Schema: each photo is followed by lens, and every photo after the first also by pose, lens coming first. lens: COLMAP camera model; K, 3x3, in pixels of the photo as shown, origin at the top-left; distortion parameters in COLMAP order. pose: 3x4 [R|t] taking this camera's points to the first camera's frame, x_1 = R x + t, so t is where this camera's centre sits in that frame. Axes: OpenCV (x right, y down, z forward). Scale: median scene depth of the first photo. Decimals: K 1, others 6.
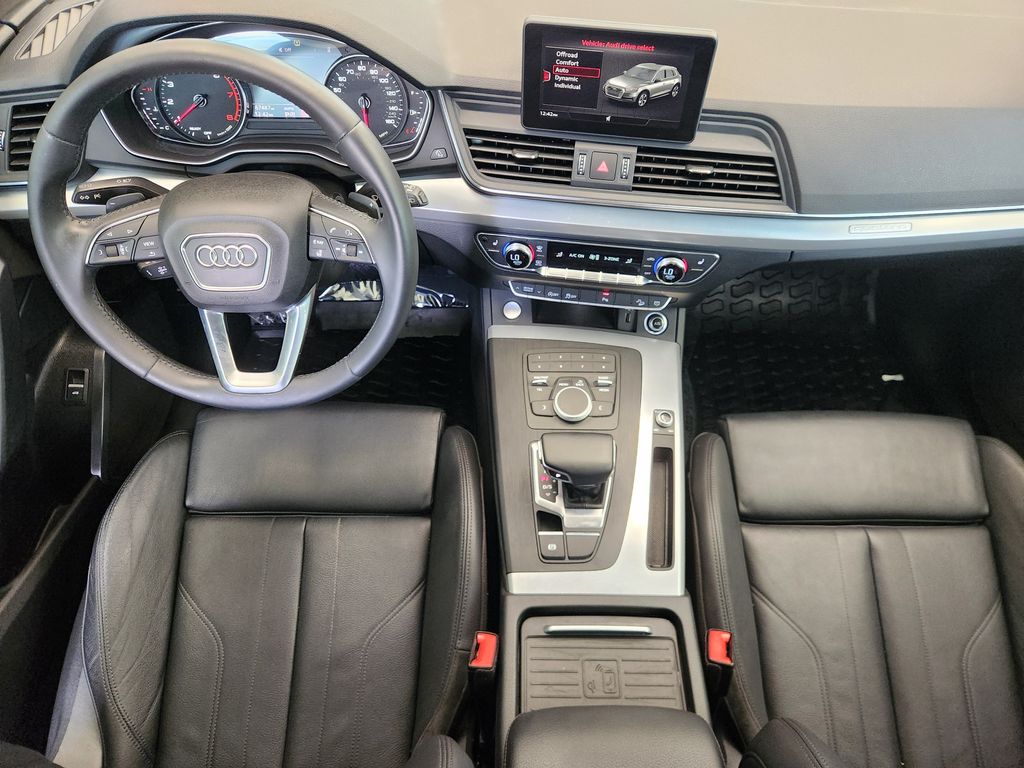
lens RADIAL K [[676.2, 0, 513.7], [0, 676.2, 379.3], [0, 0, 1]] dist [0.048149, -0.033082]
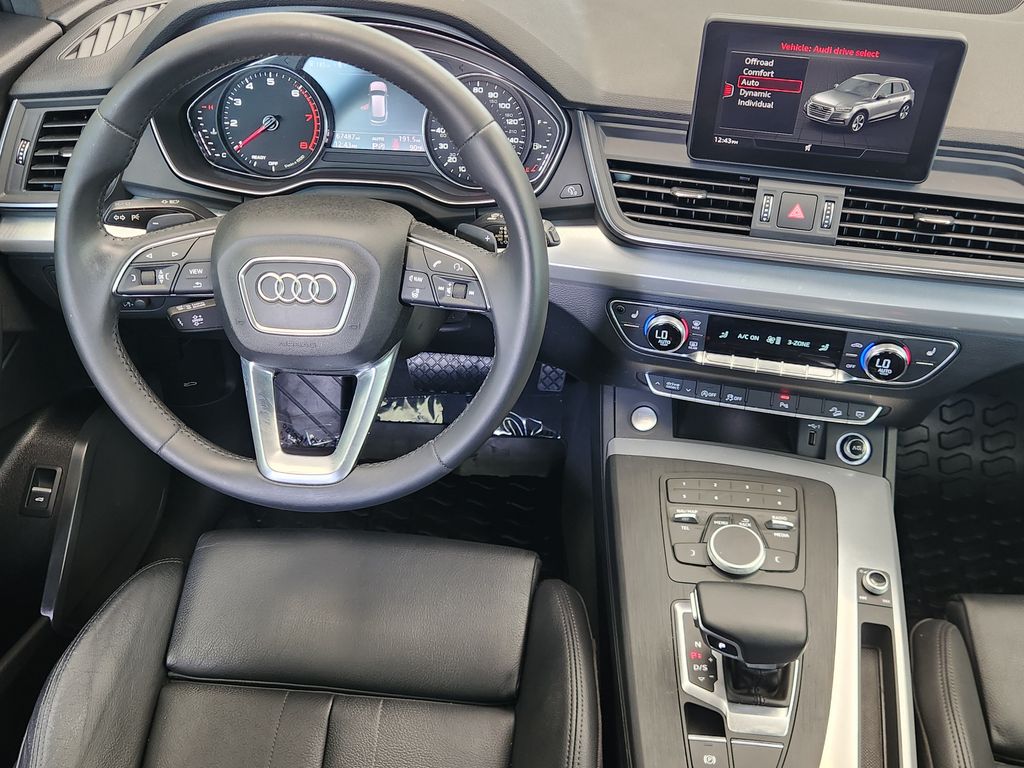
lens RADIAL K [[930.6, 0, 514.1], [0, 930.6, 389.2], [0, 0, 1]] dist [0.049995, 0.000000]
pose [[0.995682, 0.054533, -0.075118, -0.080036], [-0.069726, 0.973585, -0.217419, 0.107654], [0.061277, 0.221718, 0.973184, 0.032769]]
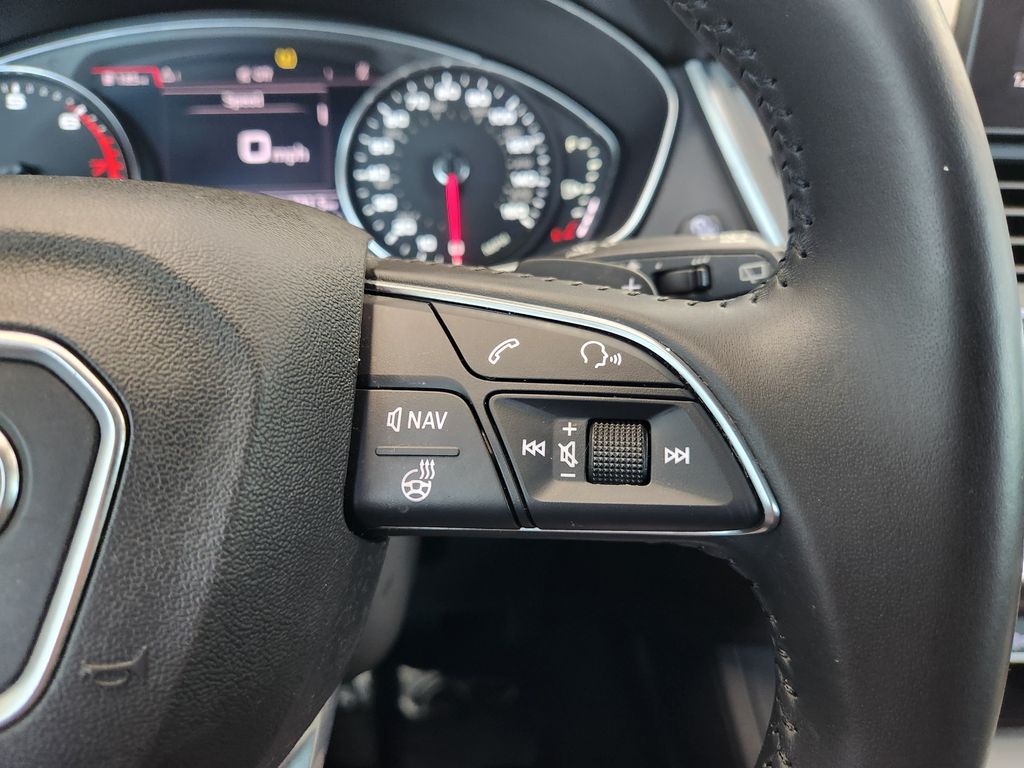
lens RADIAL K [[764.2, 0, 506.7], [0, 764.2, 382.7], [0, 0, 1]] dist [-0.019490, -0.002673]
pose [[0.994552, -0.053106, 0.089702, -0.232944], [0.088661, 0.883507, -0.459951, -0.094947], [-0.054826, 0.465398, 0.883402, 0.671096]]
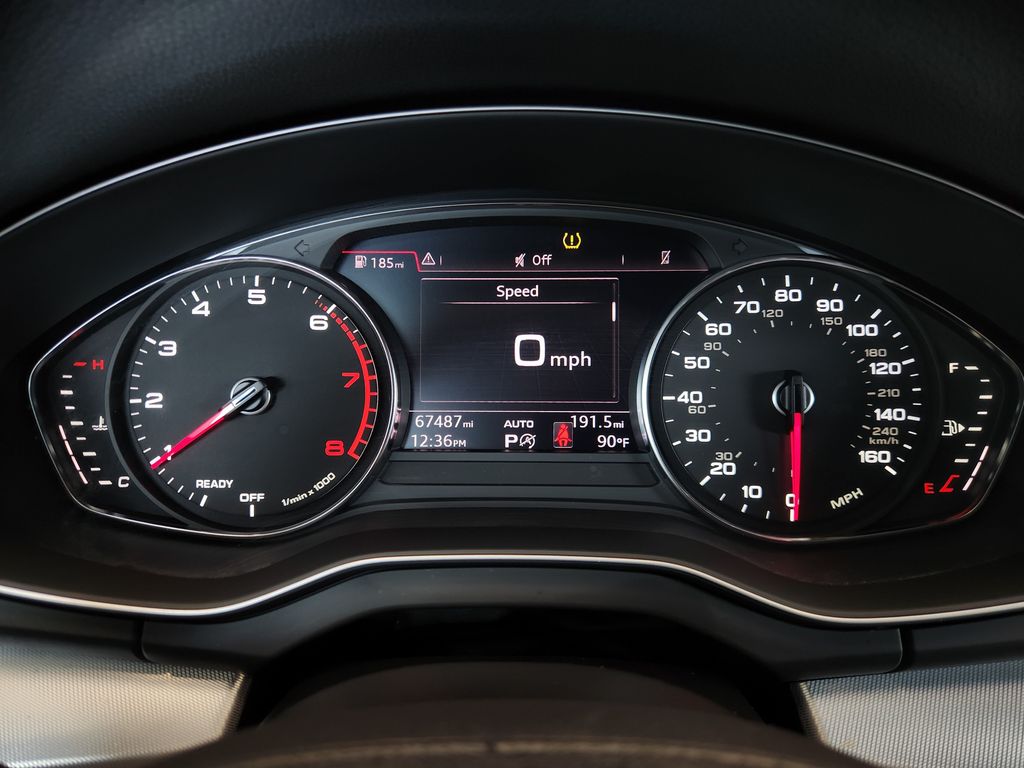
lens RADIAL K [[727.9, 0, 518.2], [0, 727.9, 384.7], [0, 0, 1]] dist [0.025258, -0.013919]
pose [[0.999476, -0.003378, -0.032182, -0.327735], [-0.013343, 0.863019, -0.504996, -0.248250], [0.029480, 0.505161, 0.862522, 0.719522]]
